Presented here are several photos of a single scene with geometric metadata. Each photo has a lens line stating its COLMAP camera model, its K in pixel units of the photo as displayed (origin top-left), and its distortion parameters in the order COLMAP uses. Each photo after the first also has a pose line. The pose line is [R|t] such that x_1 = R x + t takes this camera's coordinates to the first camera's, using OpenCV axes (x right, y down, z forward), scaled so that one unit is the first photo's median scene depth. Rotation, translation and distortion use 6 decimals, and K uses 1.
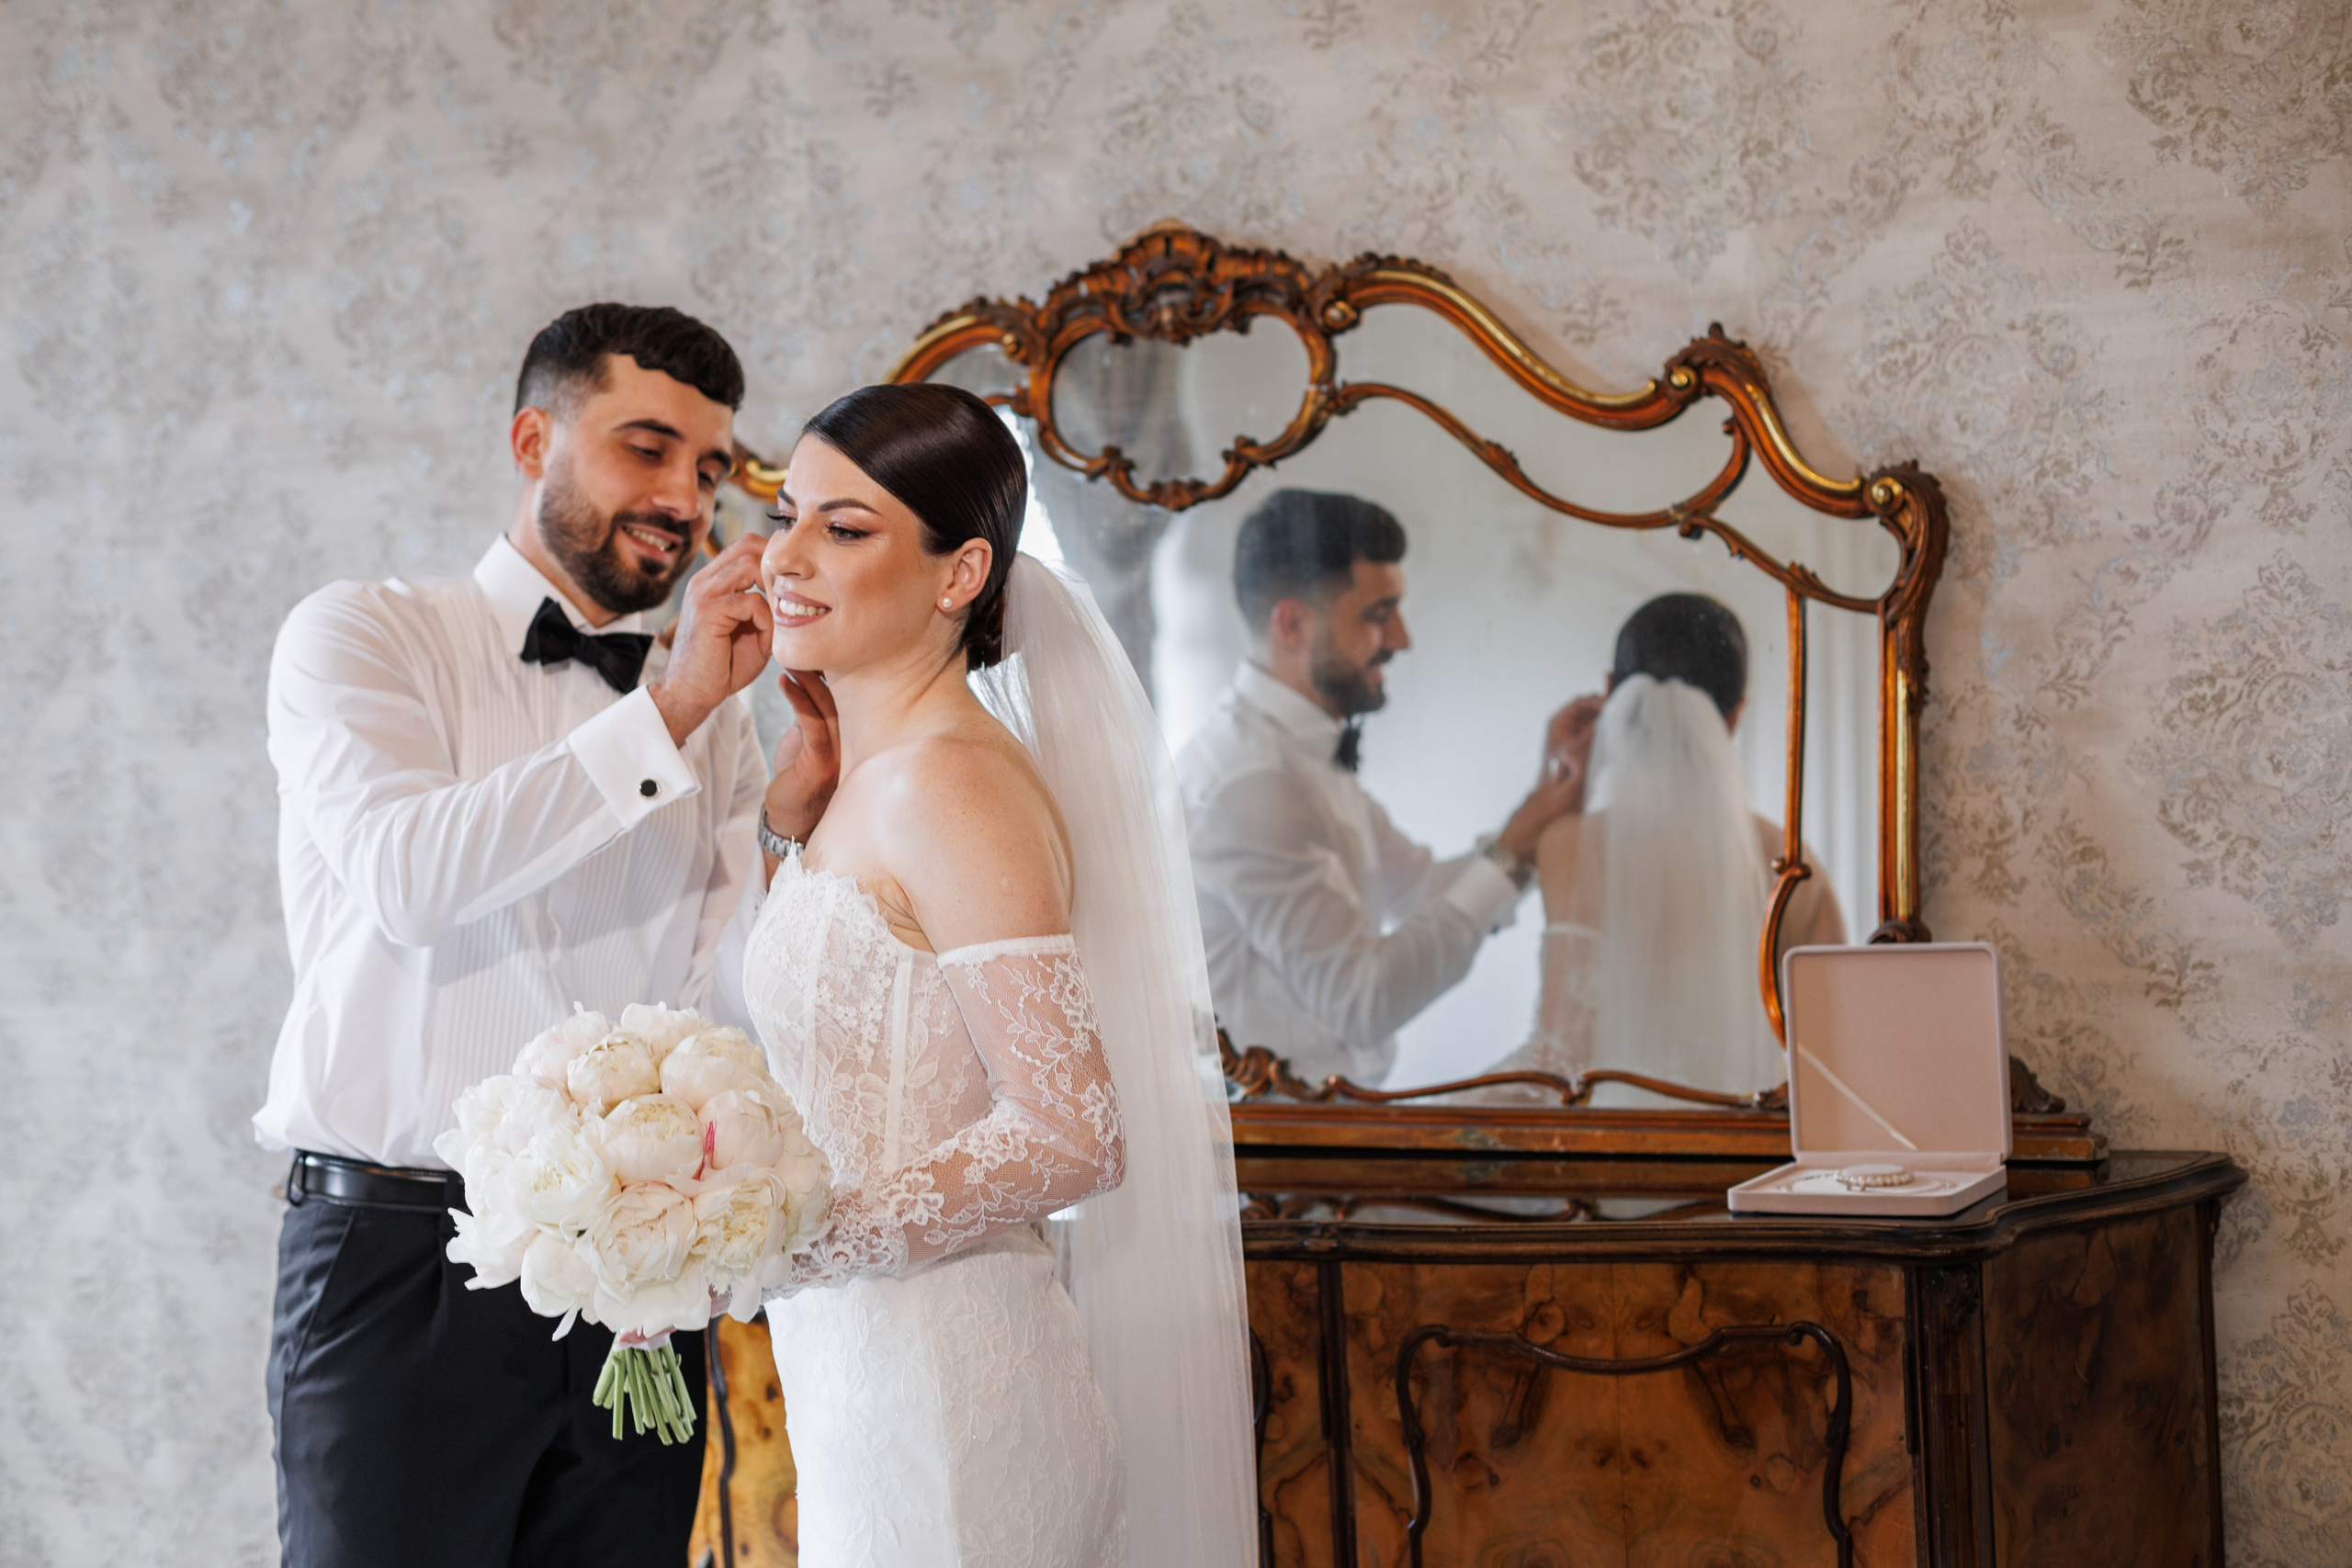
lens RADIAL K [[3267.1, 0, 1127.8], [0, 3267.1, 789.7], [0, 0, 1]] dist [0.010395, -0.052490]
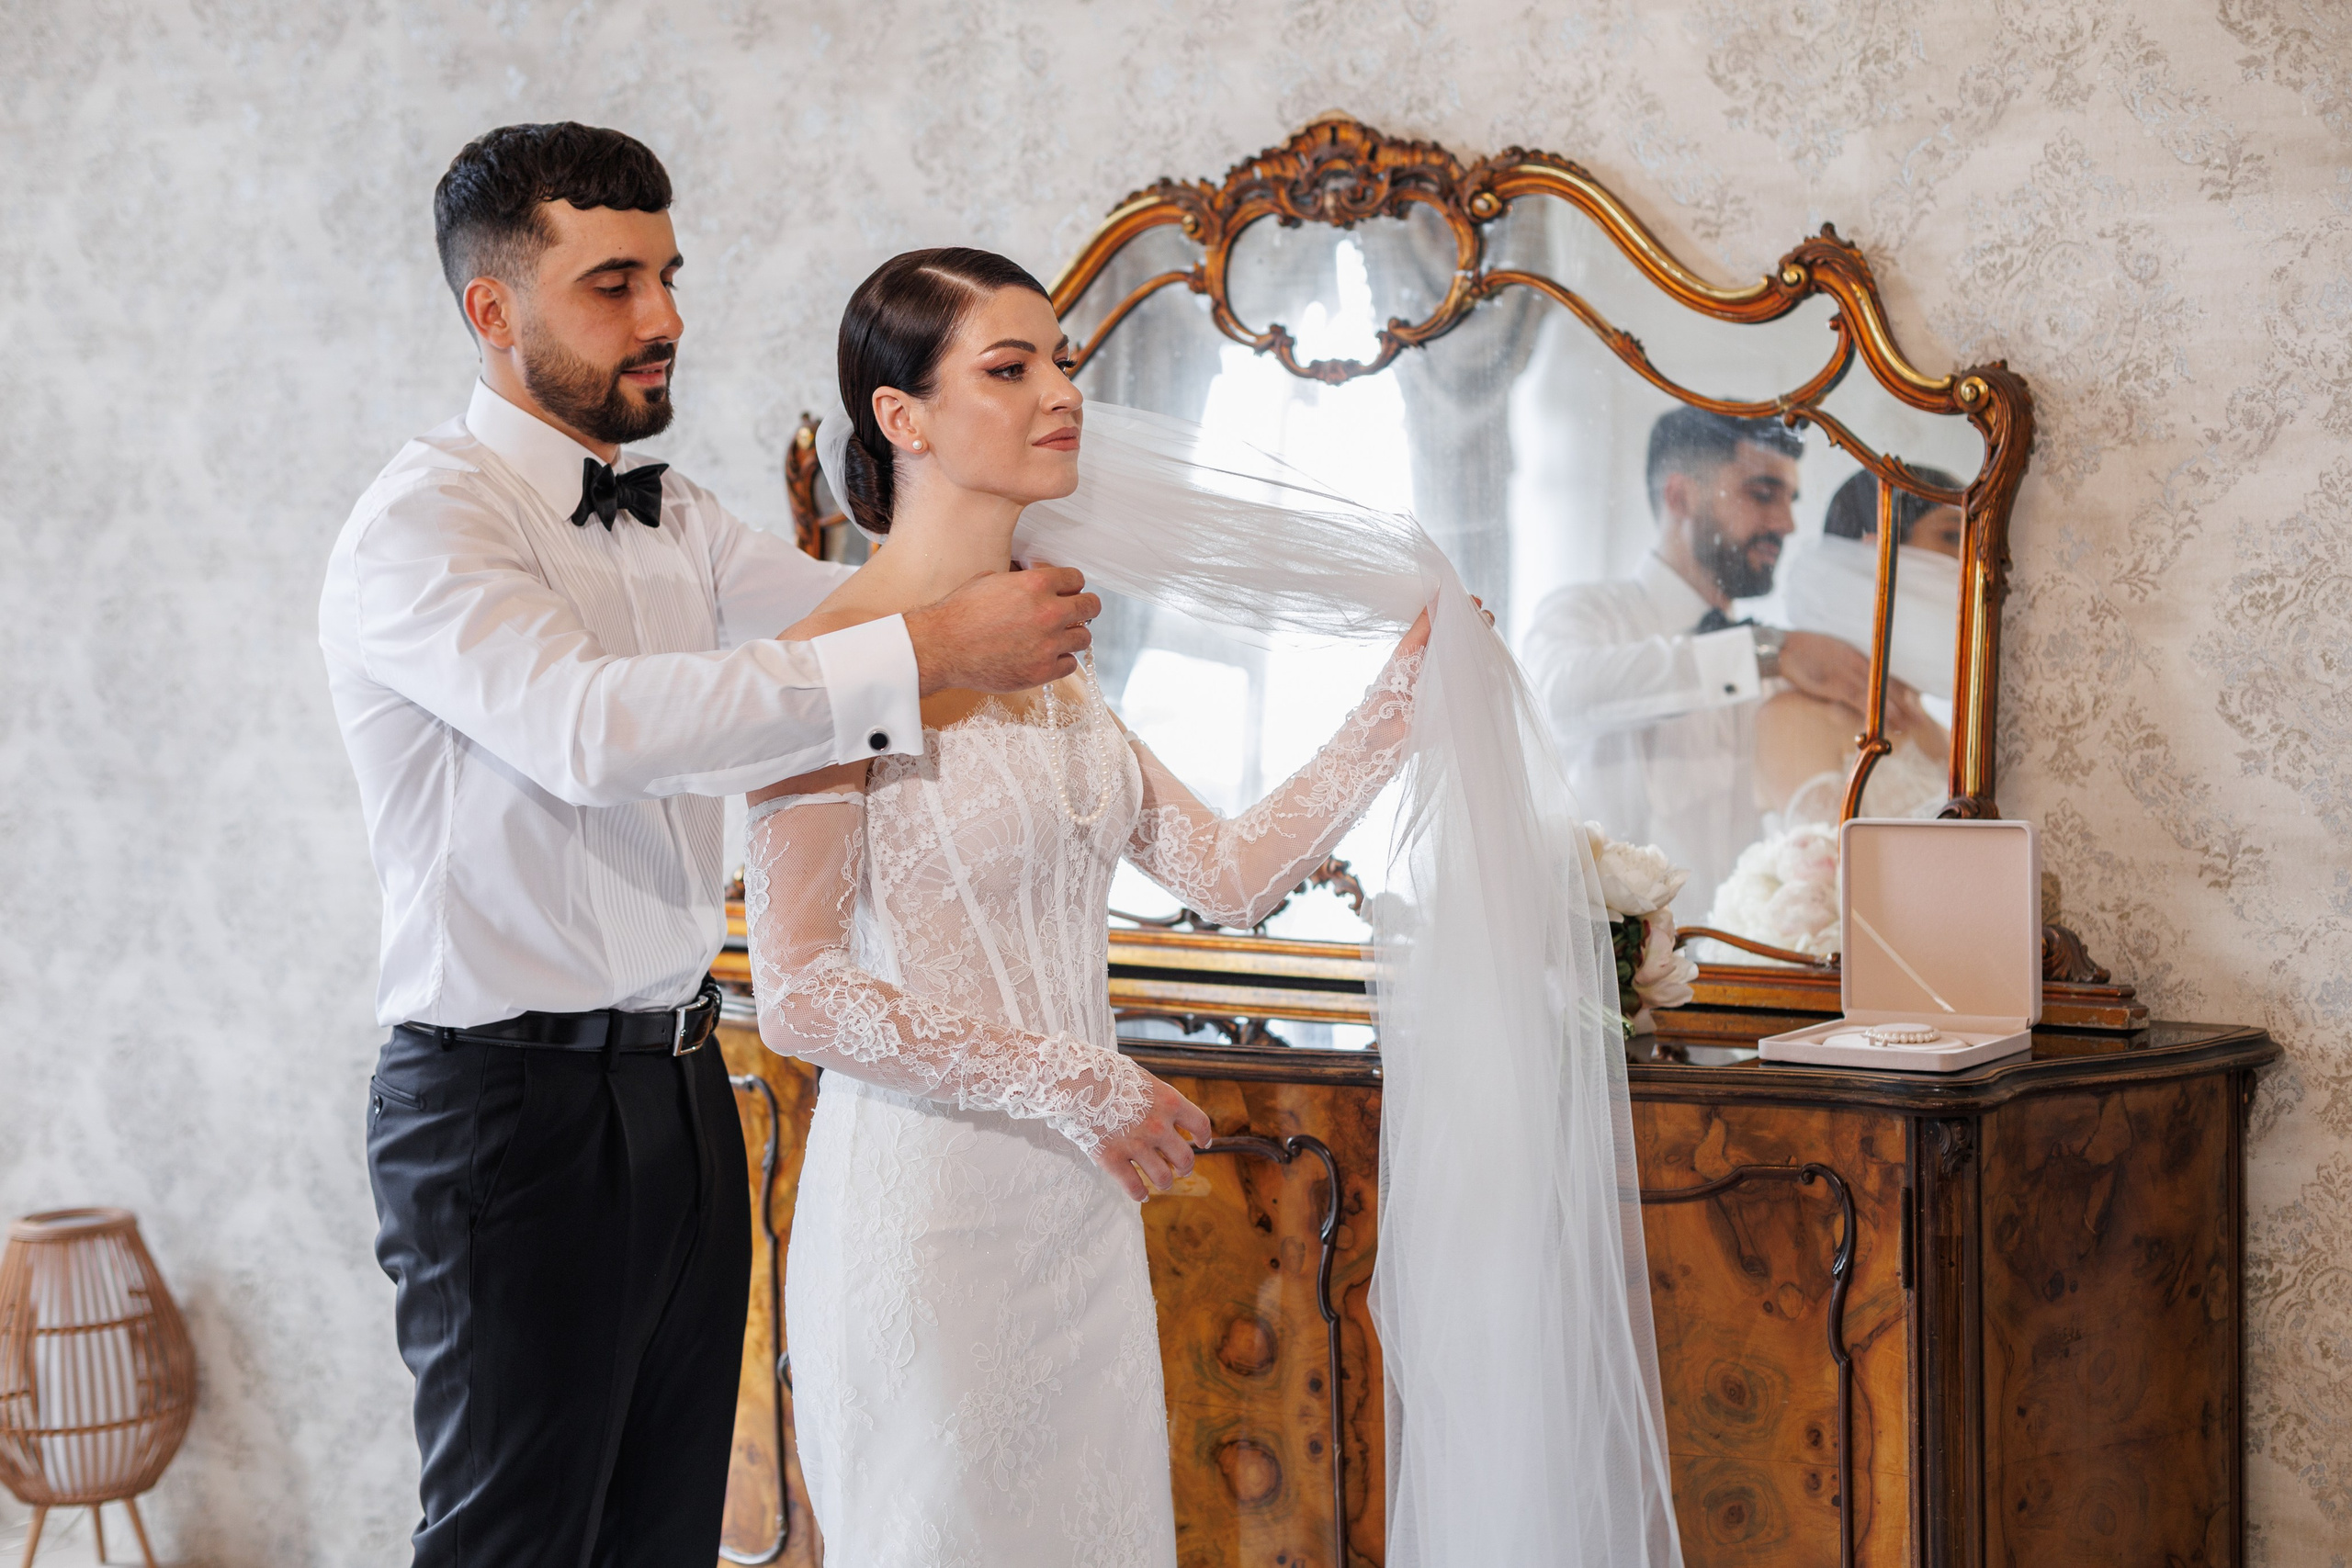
lens RADIAL K [[3407.4, 0, 1139.7], [0, 3407.4, 775.5], [0, 0, 1]] dist [0.010622, -0.040074]
pose [[0.991897, 0.036284, -0.121749, 0.102590], [-0.030385, 0.998289, 0.049963, -0.013749], [0.123354, -0.045859, 0.991303, -0.126509]]
